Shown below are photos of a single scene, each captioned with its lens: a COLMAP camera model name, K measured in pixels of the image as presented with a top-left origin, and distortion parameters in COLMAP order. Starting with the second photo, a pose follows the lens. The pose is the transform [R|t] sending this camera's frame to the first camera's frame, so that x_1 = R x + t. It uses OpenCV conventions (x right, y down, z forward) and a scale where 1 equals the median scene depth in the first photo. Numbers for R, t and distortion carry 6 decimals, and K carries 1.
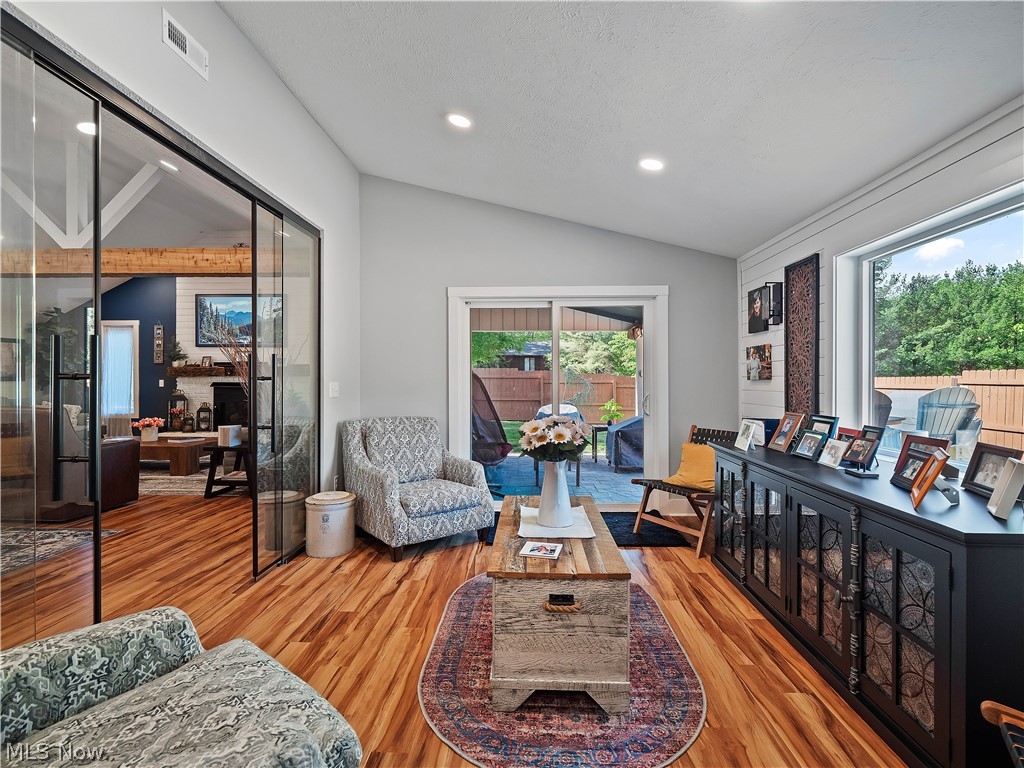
lens RADIAL K [[495.9, 0, 514.6], [0, 495.9, 382.1], [0, 0, 1]] dist [0.000035, -0.001267]
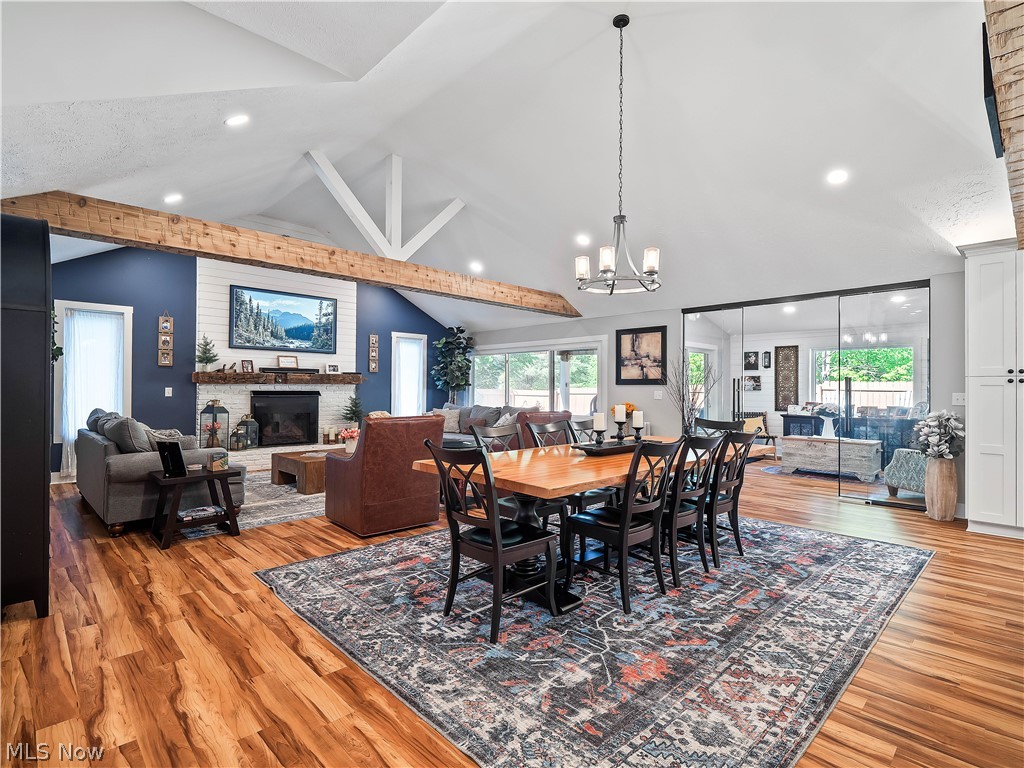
lens RADIAL K [[511.2, 0, 516.8], [0, 511.2, 384.4], [0, 0, 1]] dist [0.000630, -0.002177]
pose [[0.689113, 0.008502, 0.724604, -0.939788], [-0.002740, 0.999955, -0.009127, -0.003766], [-0.724649, 0.004304, 0.689105, 0.062357]]
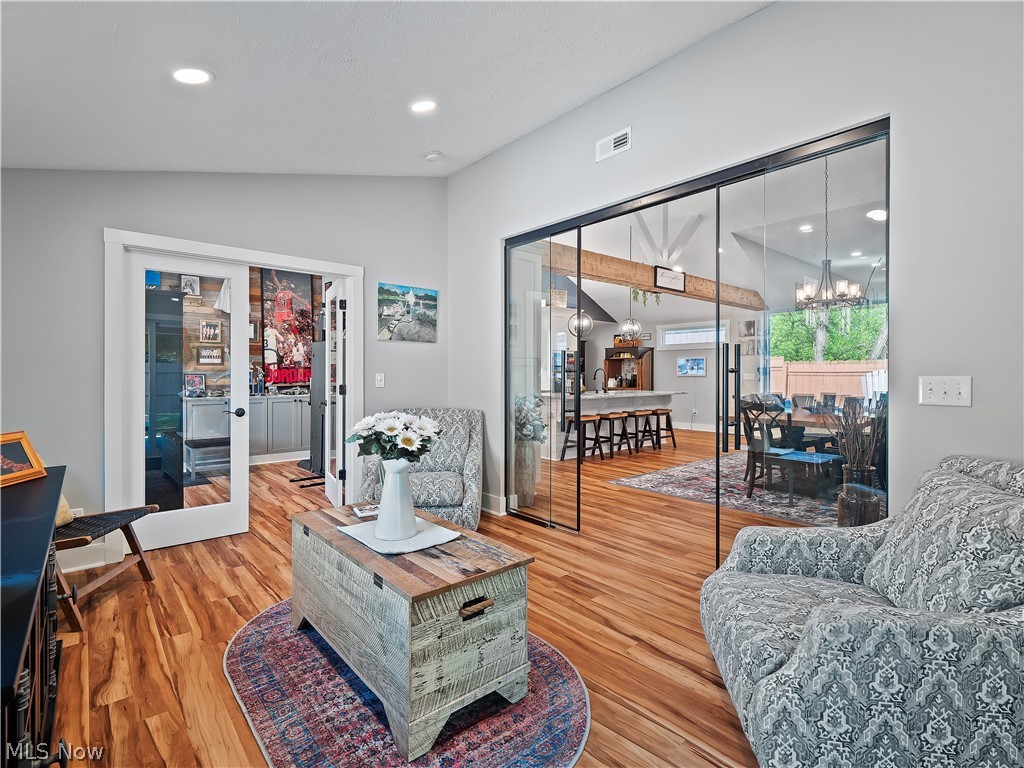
lens RADIAL K [[498.6, 0, 517.5], [0, 498.6, 375.2], [0, 0, 1]] dist [0.000339, -0.001081]
pose [[-0.729725, 0.001445, -0.683740, 0.143217], [-0.003177, 0.999980, 0.005504, -0.001326], [0.683734, 0.006189, -0.729705, 0.484488]]
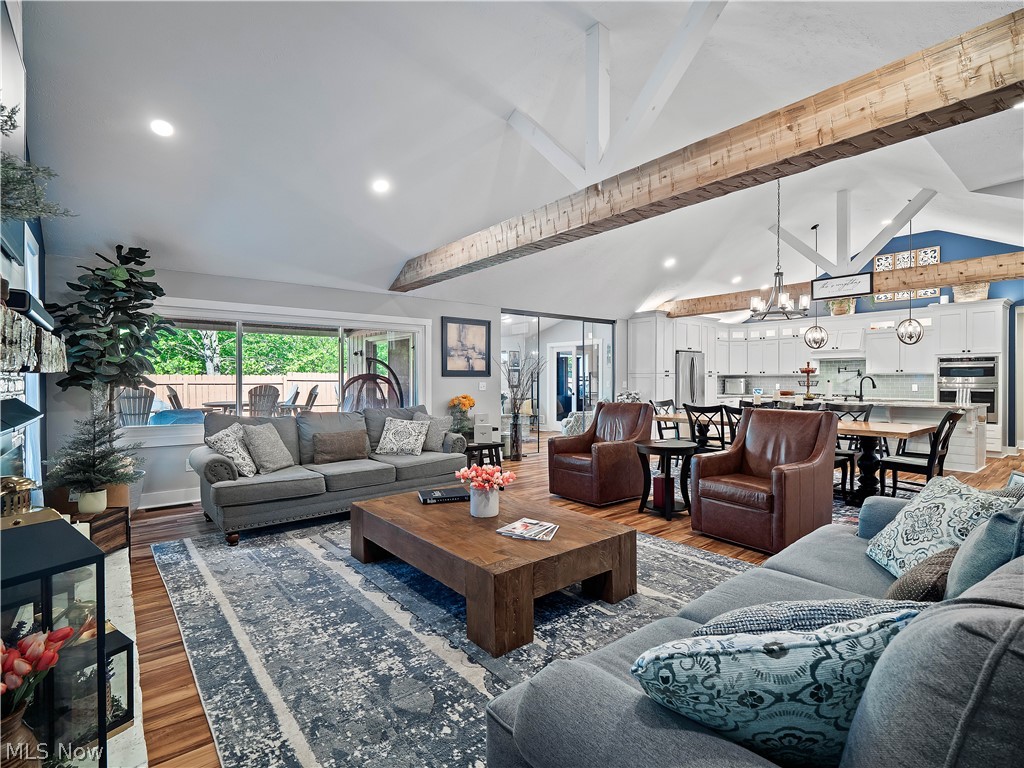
lens RADIAL K [[495.9, 0, 514.6], [0, 495.9, 382.1], [0, 0, 1]] dist [0.000035, -0.001267]
pose [[-0.656274, -0.002399, 0.754519, -0.843516], [0.004174, 0.999968, 0.006809, -0.007601], [-0.754511, 0.007618, -0.656243, 0.977713]]
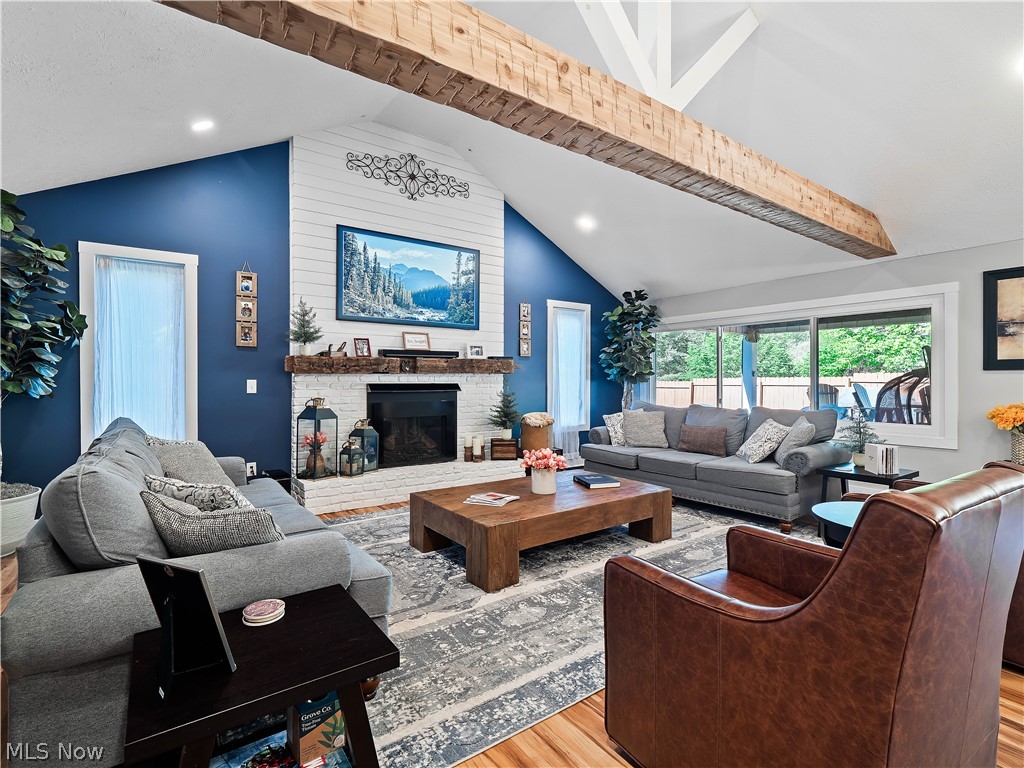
lens RADIAL K [[495.9, 0, 514.6], [0, 495.9, 382.1], [0, 0, 1]] dist [0.000035, -0.001267]
pose [[0.792190, -0.003740, 0.610264, -0.831031], [0.002878, 0.999993, 0.002392, -0.002580], [-0.610268, -0.000138, 0.792195, 0.445829]]
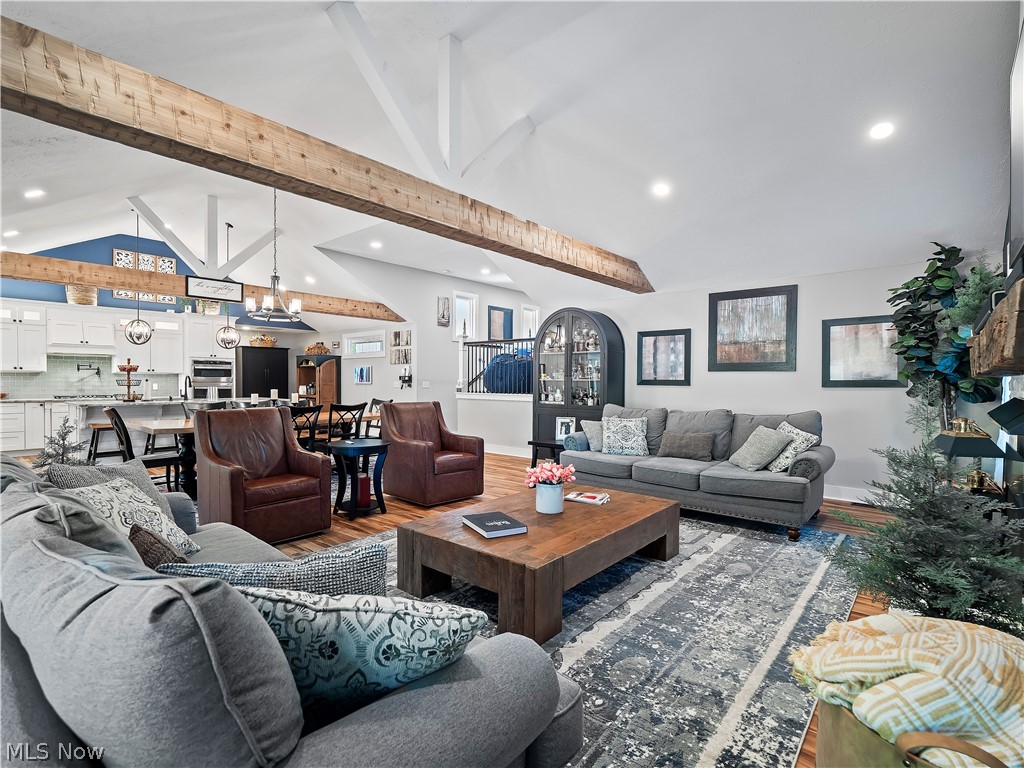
lens RADIAL K [[496.9, 0, 512.0], [0, 496.9, 391.0], [0, 0, 1]] dist [-0.001527, -0.000832]
pose [[-0.629400, 0.011888, -0.776991, -0.255578], [-0.008553, 0.999716, 0.022224, -0.006671], [0.777035, 0.020634, -0.629120, 0.967671]]
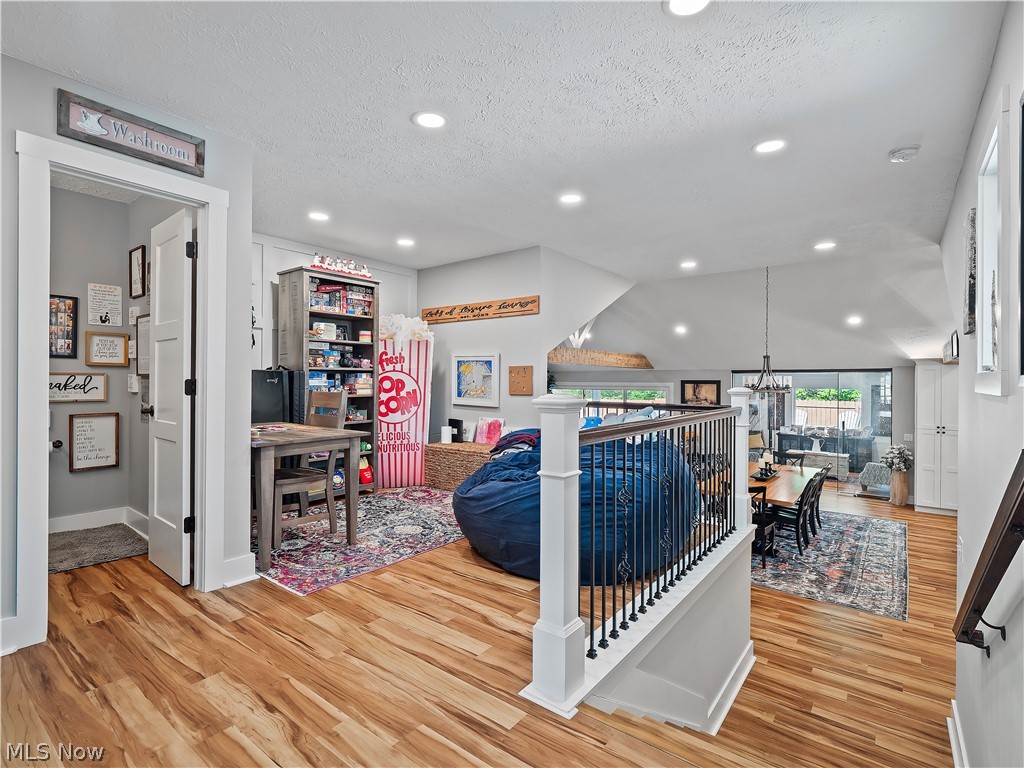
lens RADIAL K [[495.9, 0, 514.6], [0, 495.9, 382.1], [0, 0, 1]] dist [0.000035, -0.001267]
pose [[0.587491, -0.001521, 0.809229, -1.446578], [-0.001340, 0.999995, 0.002852, -0.105317], [-0.809230, -0.002760, 0.587486, 0.150976]]
